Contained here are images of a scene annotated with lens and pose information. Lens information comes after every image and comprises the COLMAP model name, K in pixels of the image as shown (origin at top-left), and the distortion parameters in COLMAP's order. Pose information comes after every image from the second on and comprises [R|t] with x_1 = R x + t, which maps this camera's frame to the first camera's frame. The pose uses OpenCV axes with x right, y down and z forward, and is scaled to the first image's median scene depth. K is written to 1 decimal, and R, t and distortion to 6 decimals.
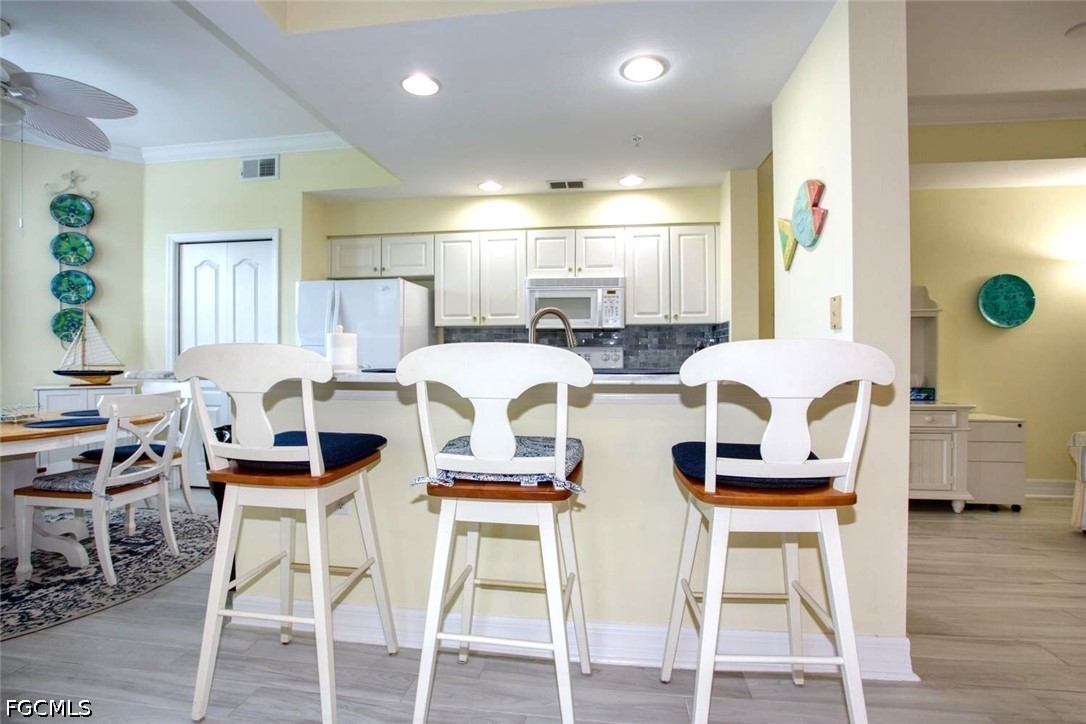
lens RADIAL K [[527.3, 0, 539.1], [0, 527.3, 359.6], [0, 0, 1]] dist [-0.080792, 0.030803]
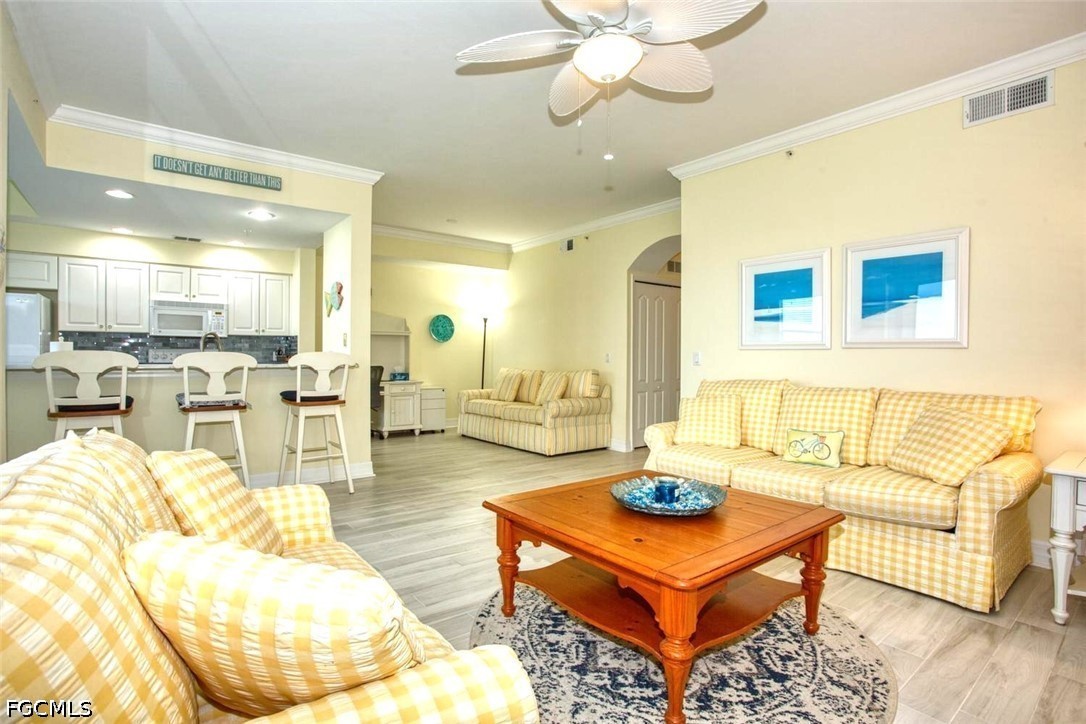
lens RADIAL K [[527.3, 0, 539.1], [0, 527.3, 359.6], [0, 0, 1]] dist [-0.080792, 0.030803]
pose [[0.692560, -0.000370, 0.721361, -0.297659], [-0.000868, 0.999999, 0.001345, 0.002143], [-0.721360, -0.001558, 0.692558, -0.709360]]
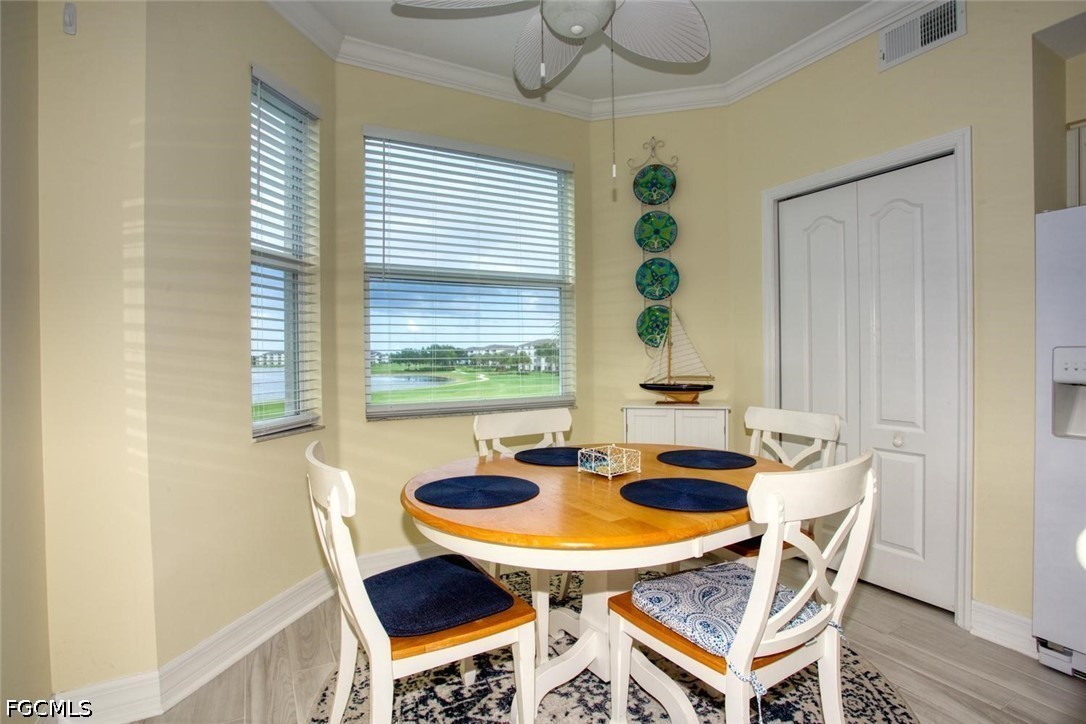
lens RADIAL K [[528.7, 0, 543.0], [0, 528.7, 362.0], [0, 0, 1]] dist [-0.053089, 0.000819]
pose [[0.607121, 0.001430, -0.794608, -0.374052], [0.006000, 0.999962, 0.006384, -0.018351], [0.794587, -0.008644, 0.607089, 0.348380]]
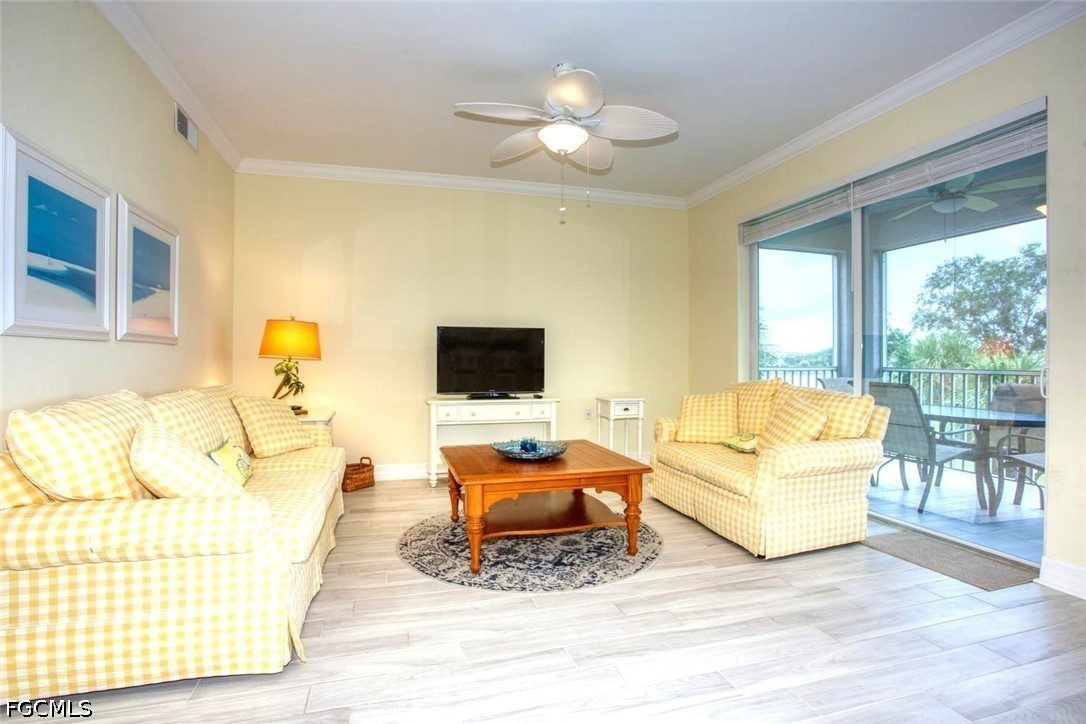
lens RADIAL K [[527.3, 0, 539.1], [0, 527.3, 359.6], [0, 0, 1]] dist [-0.080792, 0.030803]
pose [[-0.909616, 0.000999, -0.415450, 0.525002], [-0.003190, 0.999951, 0.009390, -0.001862], [0.415439, 0.009867, -0.909568, 0.333880]]
